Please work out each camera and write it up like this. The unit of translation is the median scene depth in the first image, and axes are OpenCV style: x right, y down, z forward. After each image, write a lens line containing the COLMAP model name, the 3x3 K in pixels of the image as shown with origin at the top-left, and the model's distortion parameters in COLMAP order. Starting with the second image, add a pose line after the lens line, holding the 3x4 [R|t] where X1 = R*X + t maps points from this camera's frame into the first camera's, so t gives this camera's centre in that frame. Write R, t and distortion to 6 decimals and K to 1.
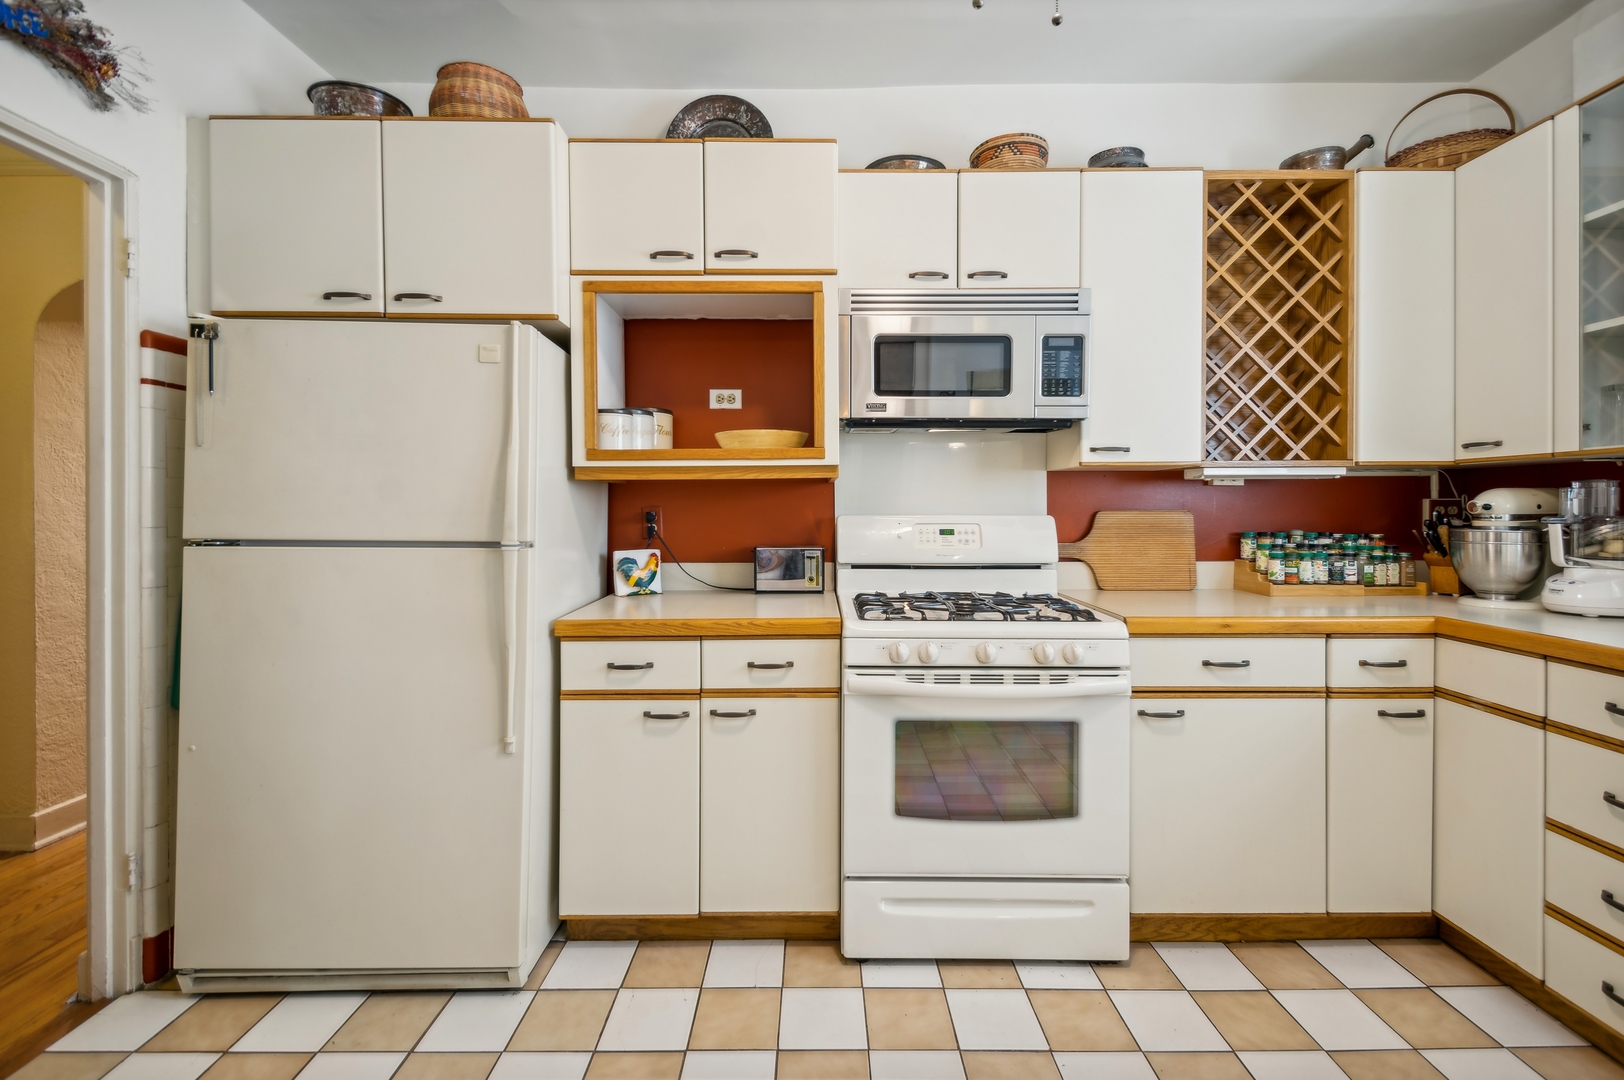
lens RADIAL K [[682.4, 0, 805.6], [0, 682.4, 507.3], [0, 0, 1]] dist [0.002973, 0.000162]
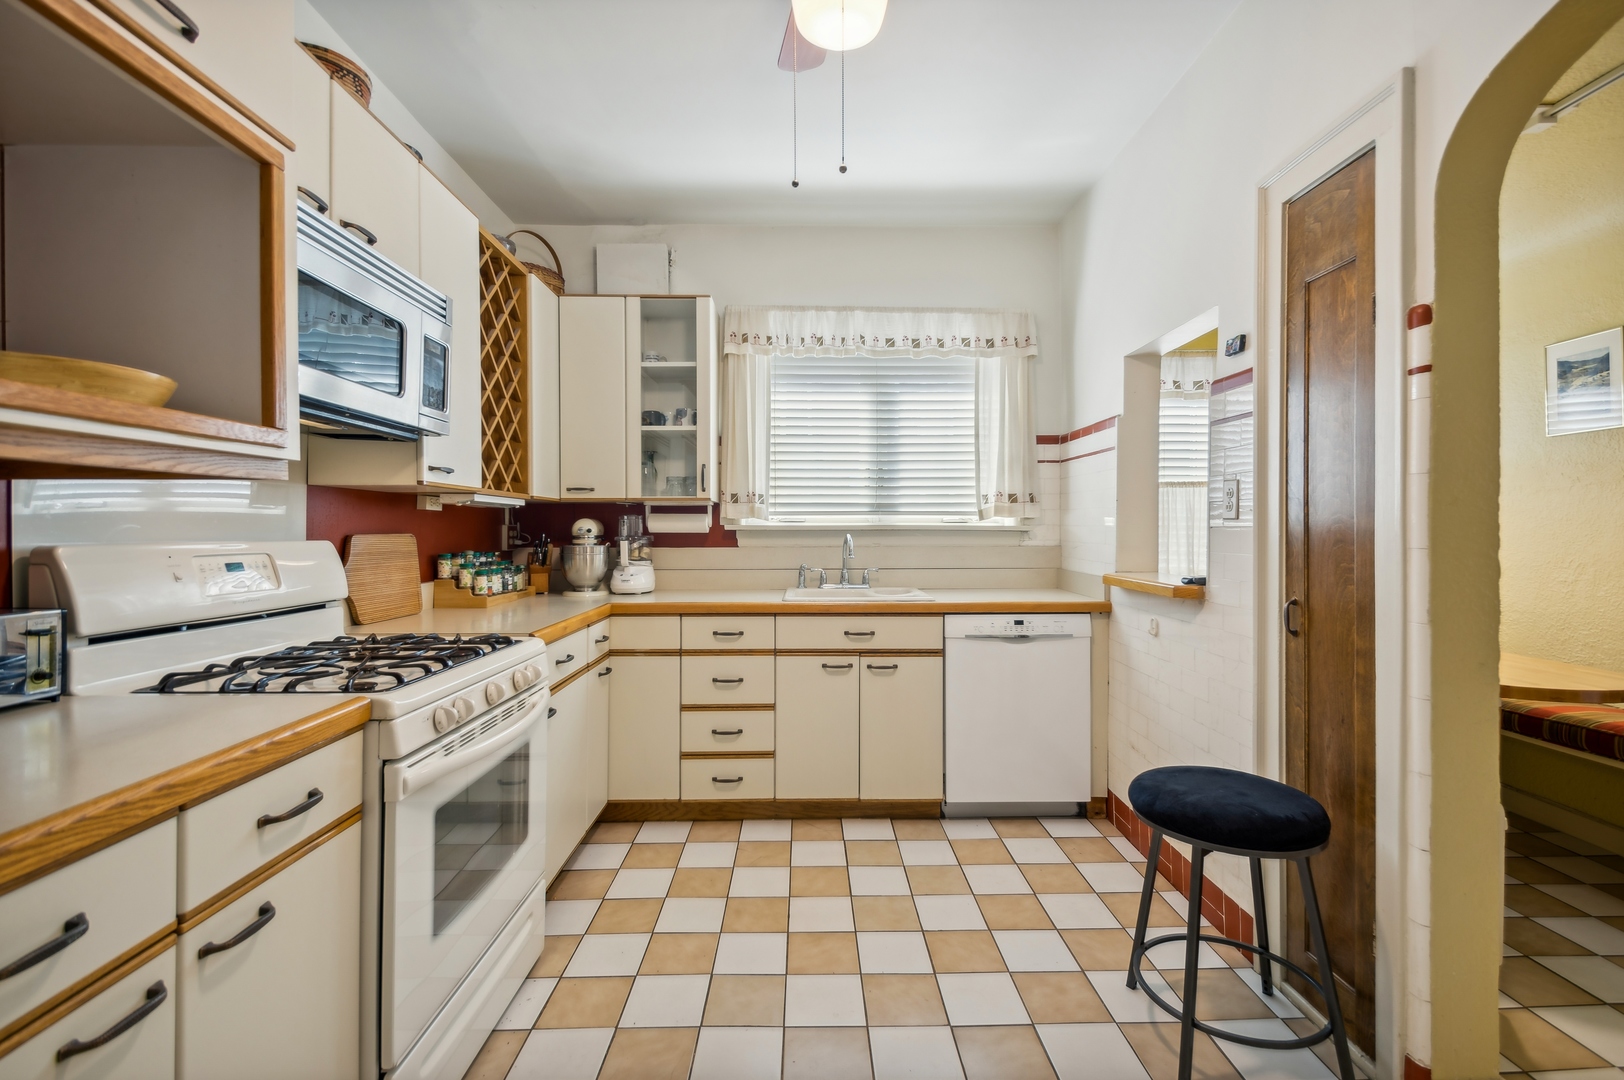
lens RADIAL K [[720.2, 0, 814.4], [0, 720.2, 520.9], [0, 0, 1]] dist [0.010978, -0.000525]
pose [[-0.025161, 0.015761, 0.999559, -0.592583], [0.000488, 0.999876, -0.015754, 0.003182], [-0.999683, 0.000091, -0.025165, 0.515587]]
